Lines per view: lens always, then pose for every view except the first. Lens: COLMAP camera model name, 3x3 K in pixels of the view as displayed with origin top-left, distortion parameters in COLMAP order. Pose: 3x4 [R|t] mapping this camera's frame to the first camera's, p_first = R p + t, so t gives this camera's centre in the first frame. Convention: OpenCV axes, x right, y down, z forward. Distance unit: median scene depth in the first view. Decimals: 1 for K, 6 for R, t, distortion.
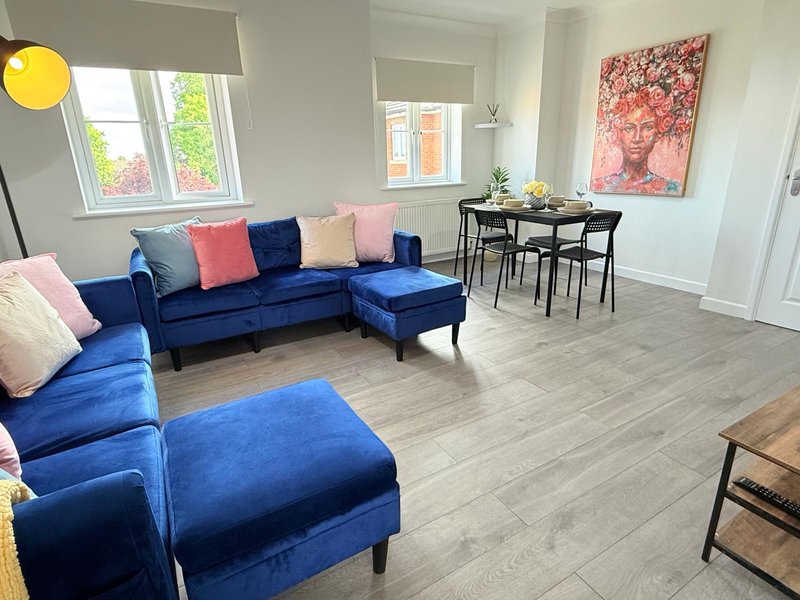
lens RADIAL K [[450.2, 0, 397.1], [0, 450.2, 305.9], [0, 0, 1]] dist [-0.002176, 0.000987]
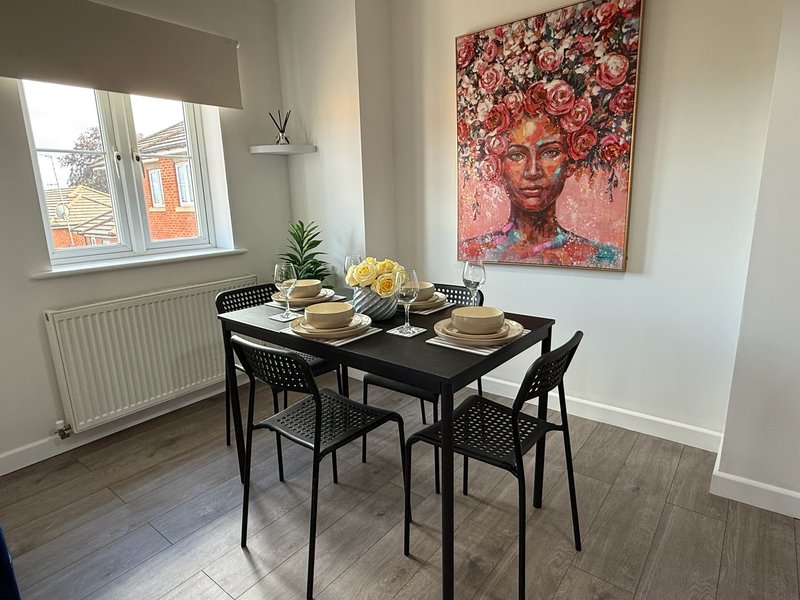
lens RADIAL K [[450.2, 0, 397.7], [0, 450.2, 304.2], [0, 0, 1]] dist [-0.002176, 0.000987]
pose [[0.930954, -0.083424, 0.355480, 0.159560], [0.117482, 0.990217, -0.075285, -0.183982], [-0.345721, 0.111850, 0.931647, 0.550268]]
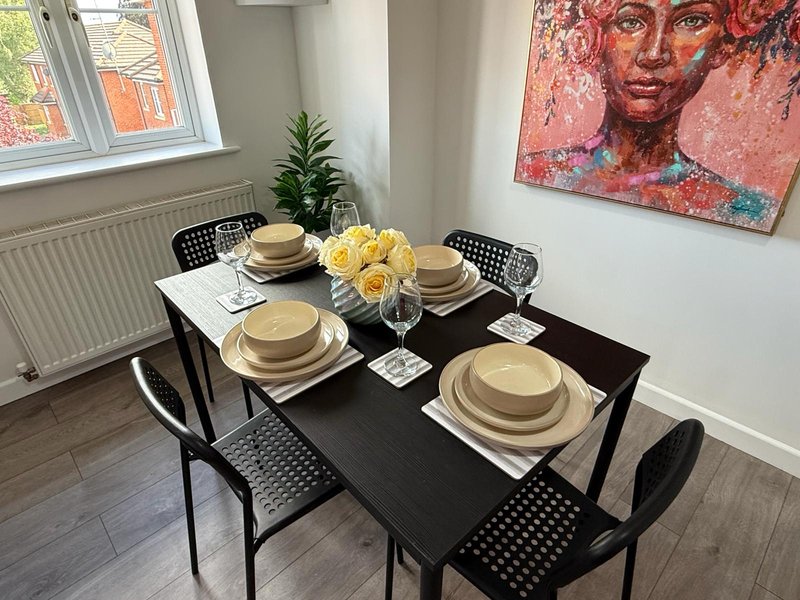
lens RADIAL K [[450.2, 0, 396.6], [0, 450.2, 296.9], [0, 0, 1]] dist [-0.002176, 0.000987]
pose [[0.972595, -0.101525, 0.209170, 0.249083], [0.058310, 0.977386, 0.203264, -0.271005], [-0.225077, -0.185497, 0.956520, 0.679055]]
